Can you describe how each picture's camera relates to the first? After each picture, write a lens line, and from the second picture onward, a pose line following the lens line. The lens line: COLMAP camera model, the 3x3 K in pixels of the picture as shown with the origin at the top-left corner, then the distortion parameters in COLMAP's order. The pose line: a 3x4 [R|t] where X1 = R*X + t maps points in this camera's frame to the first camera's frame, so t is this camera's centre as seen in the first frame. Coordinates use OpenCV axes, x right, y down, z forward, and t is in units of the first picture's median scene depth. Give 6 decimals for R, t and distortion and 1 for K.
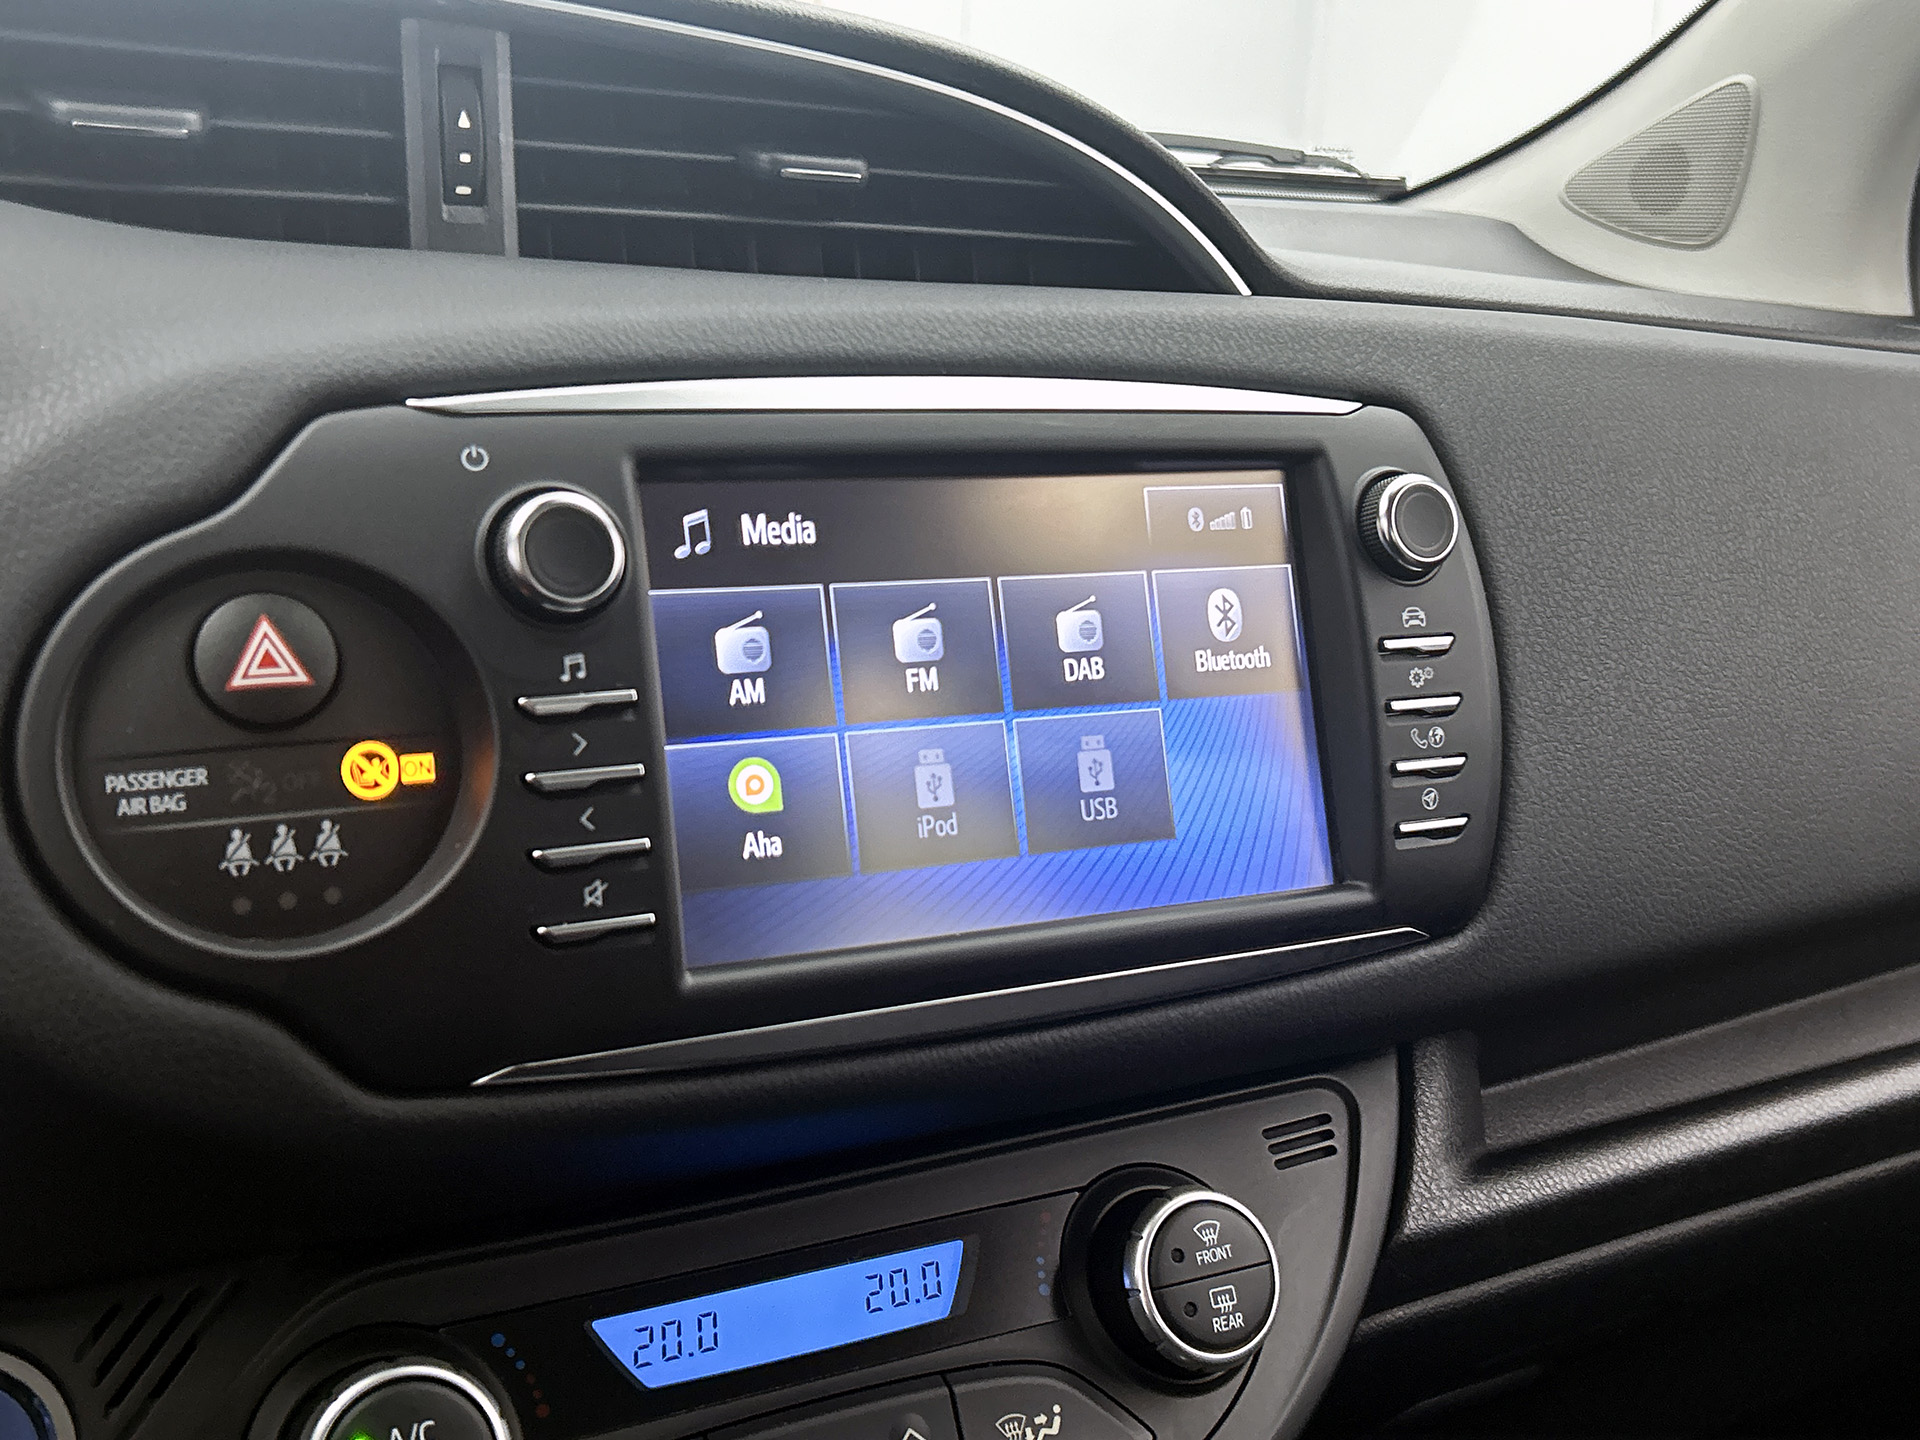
lens RADIAL K [[2068.1, 0, 953.4], [0, 2068.1, 704.5], [0, 0, 1]] dist [0.021092, 0.000000]
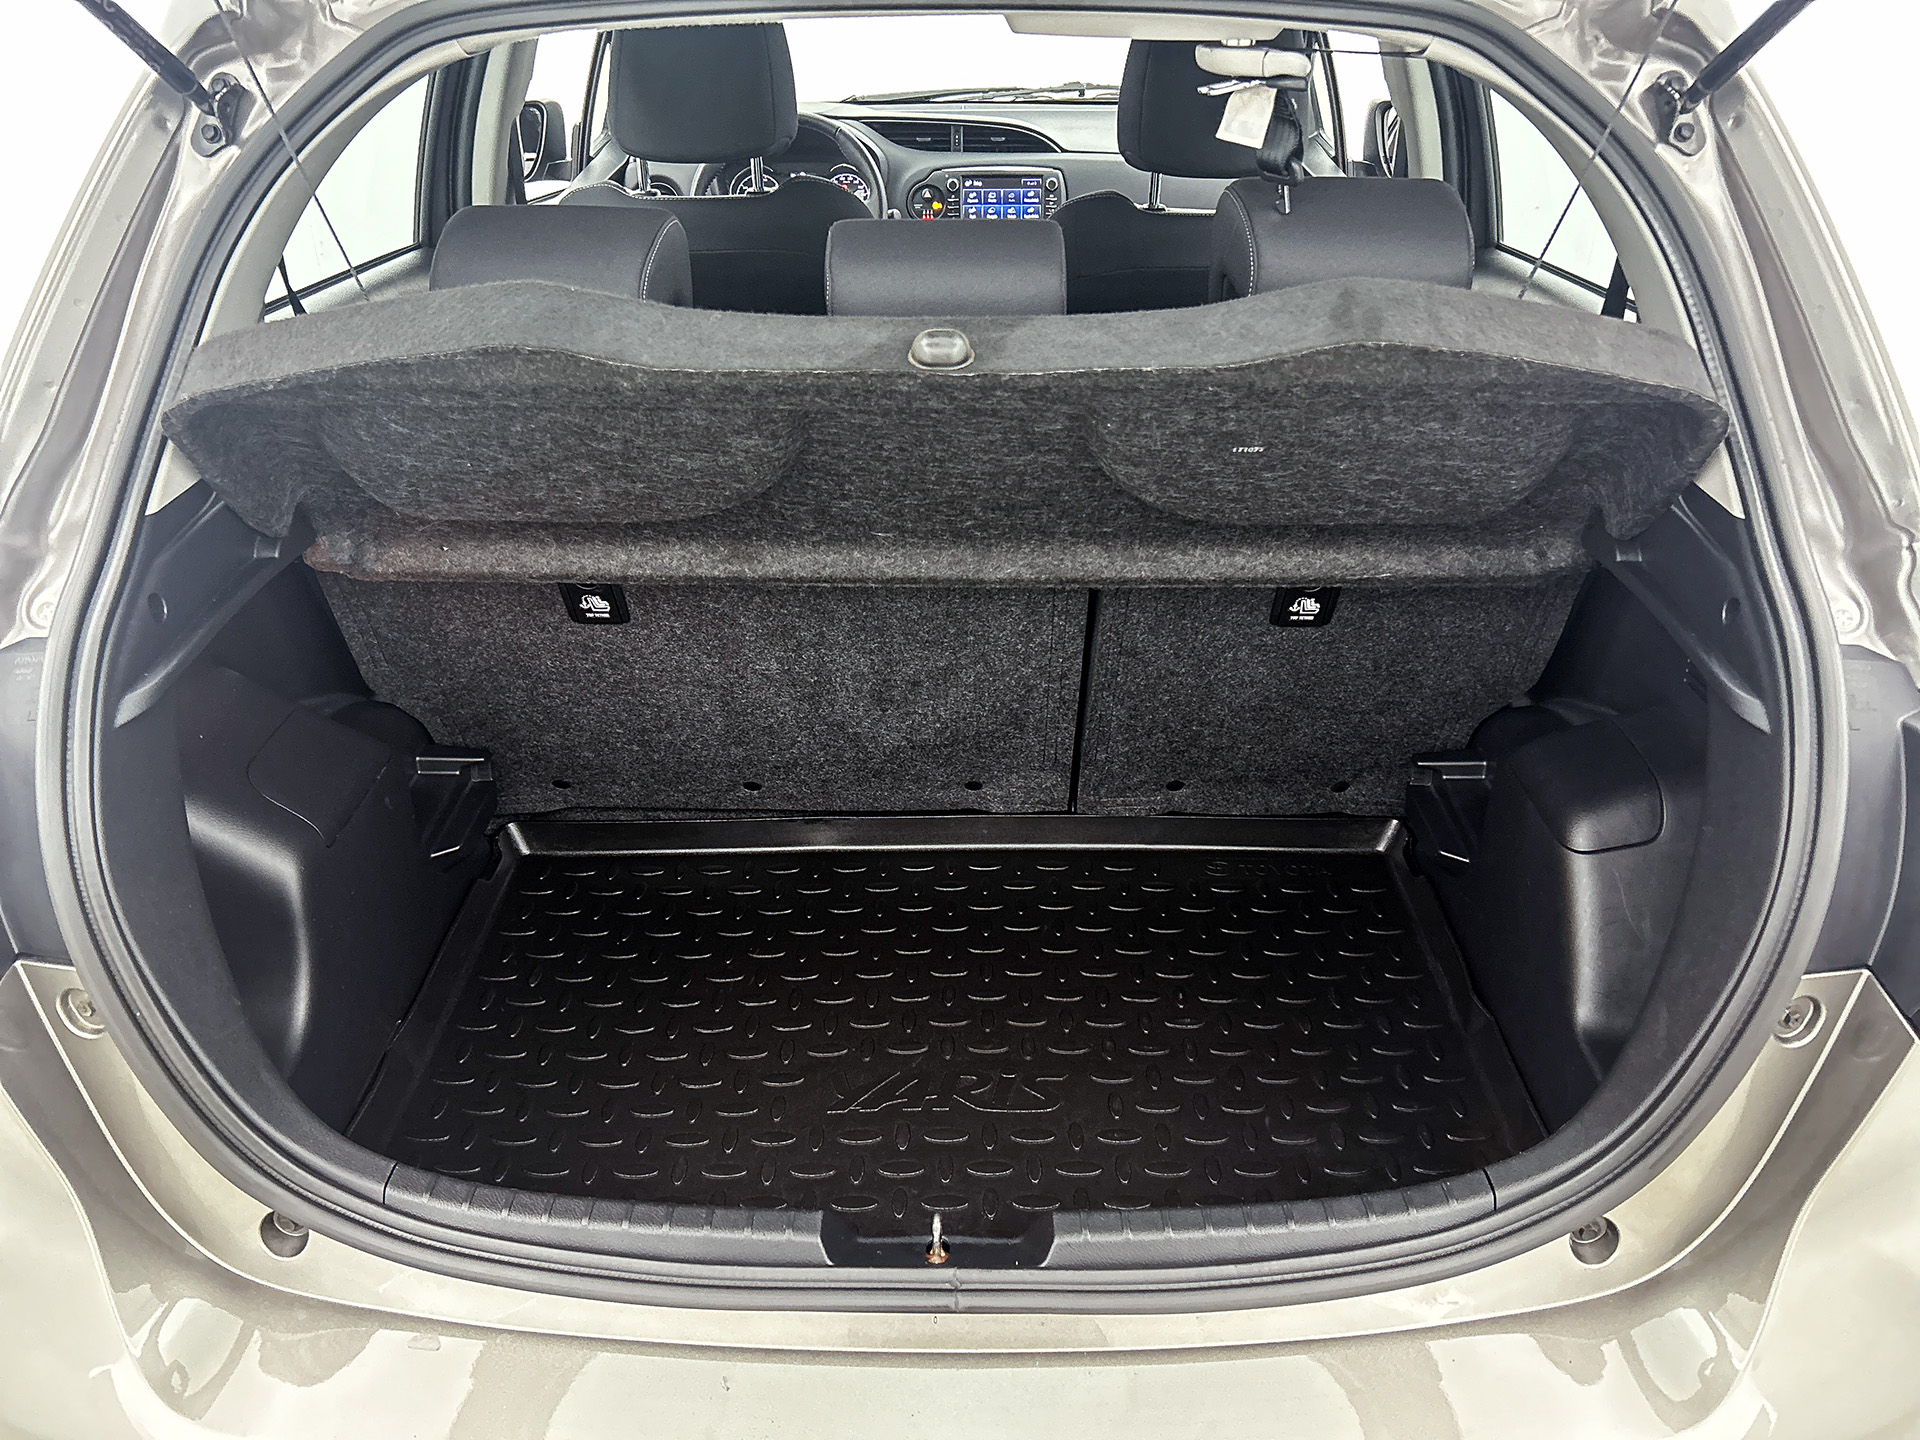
lens RADIAL K [[1451.6, 0, 956.5], [0, 1451.6, 716.1], [0, 0, 1]] dist [0.038412, -0.049730]
pose [[0.871611, 0.190197, -0.451796, 3.393881], [-0.058419, 0.955394, 0.289500, 0.331331], [0.486705, -0.225938, 0.843843, -5.410625]]
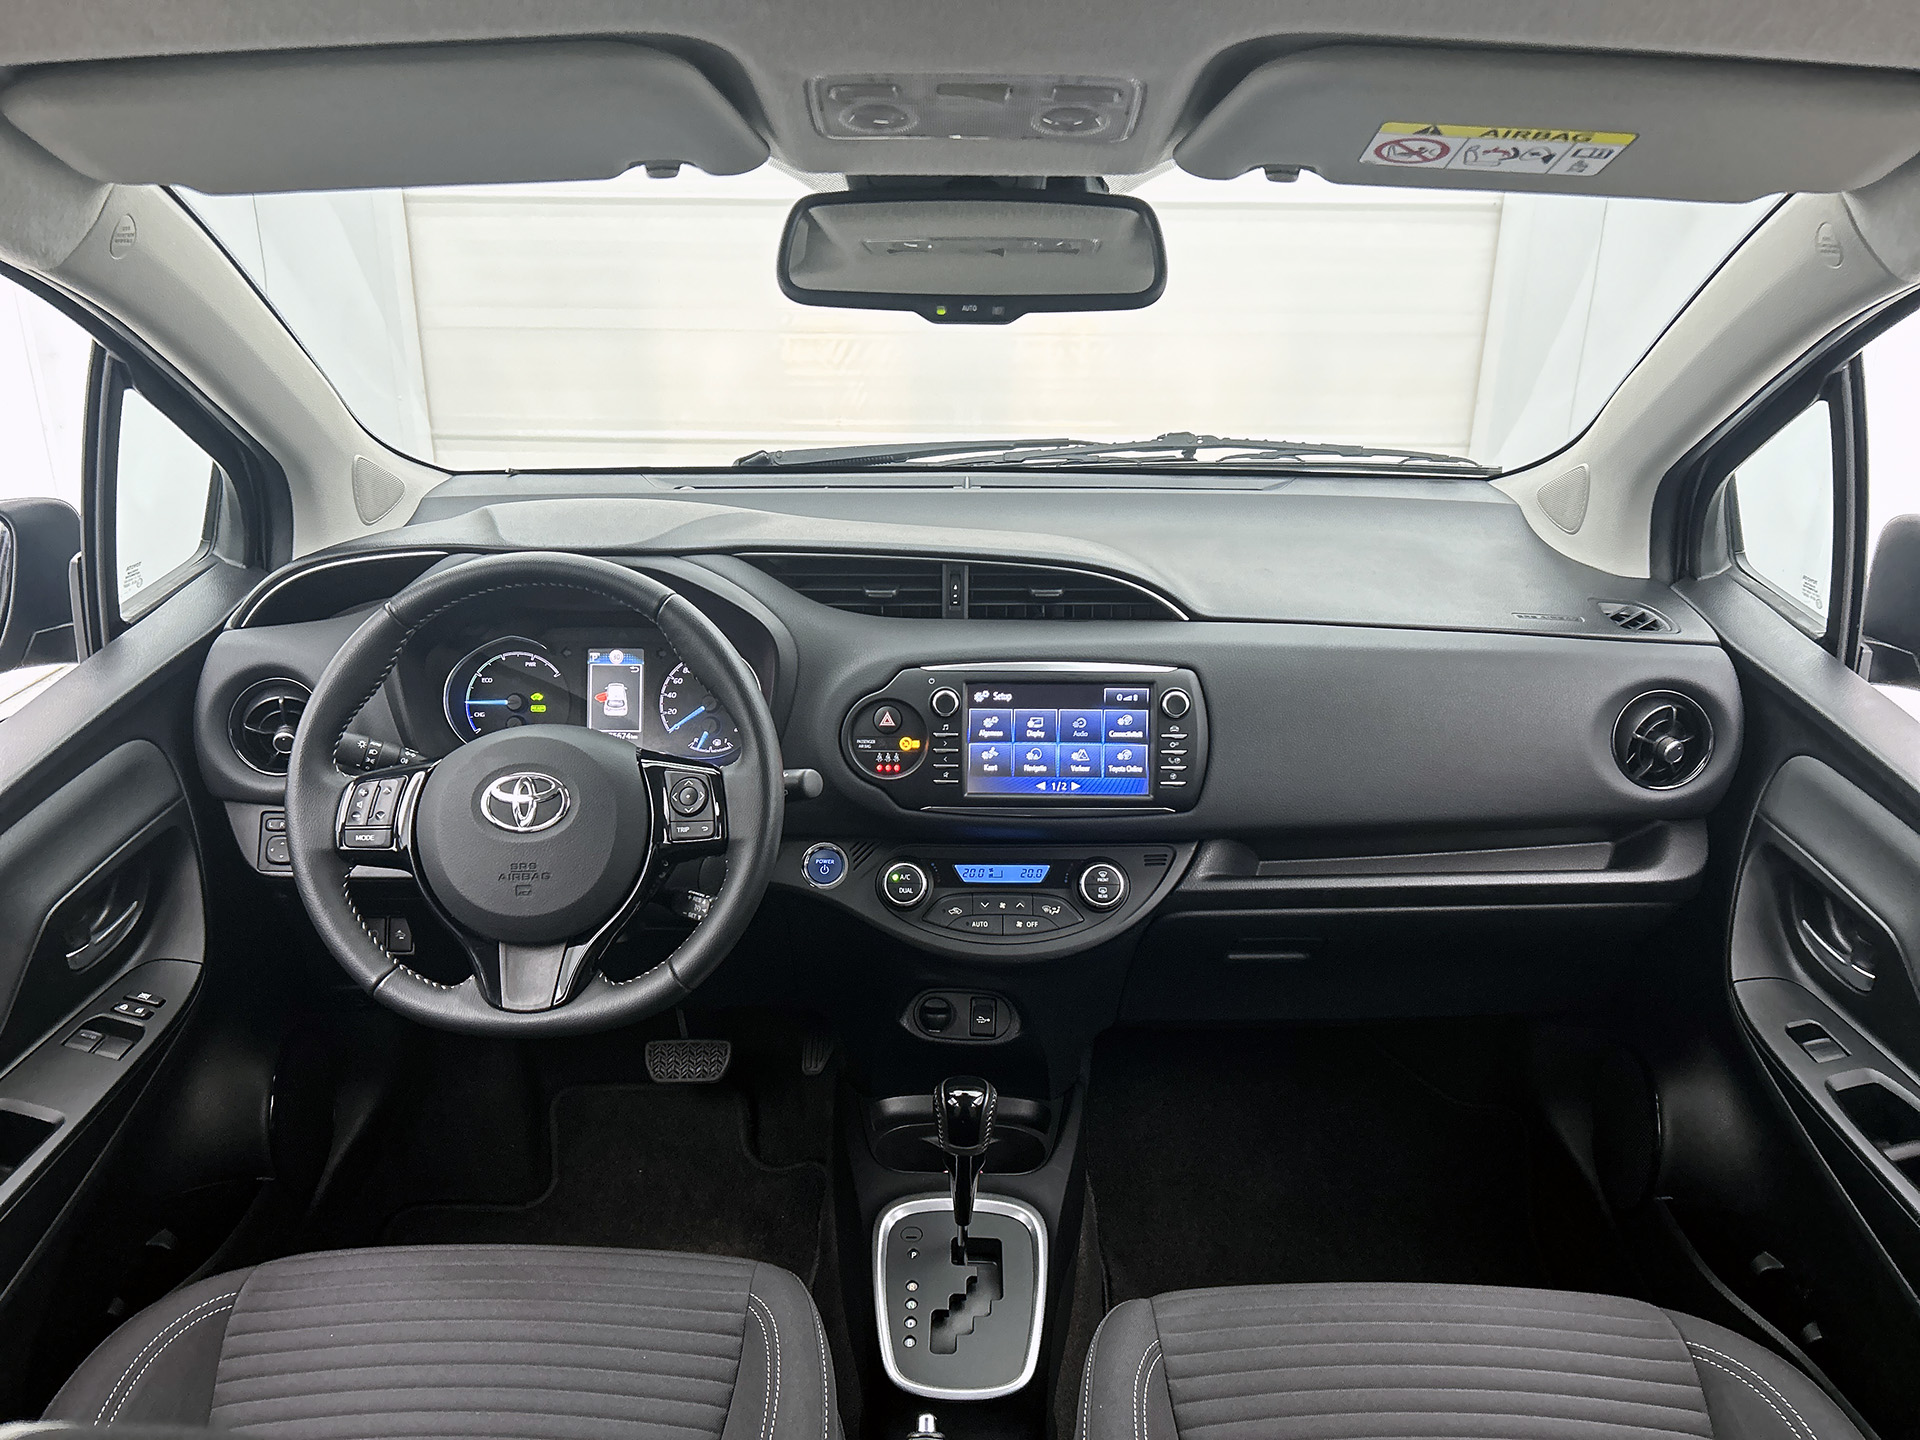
lens RADIAL K [[1451.6, 0, 956.3], [0, 1451.6, 732.1], [0, 0, 1]] dist [0.038412, -0.049730]
pose [[0.872100, 0.135607, -0.470162, 1.238291], [-0.069328, 0.985382, 0.155614, -0.464670], [0.484392, -0.103116, 0.868753, -1.659070]]
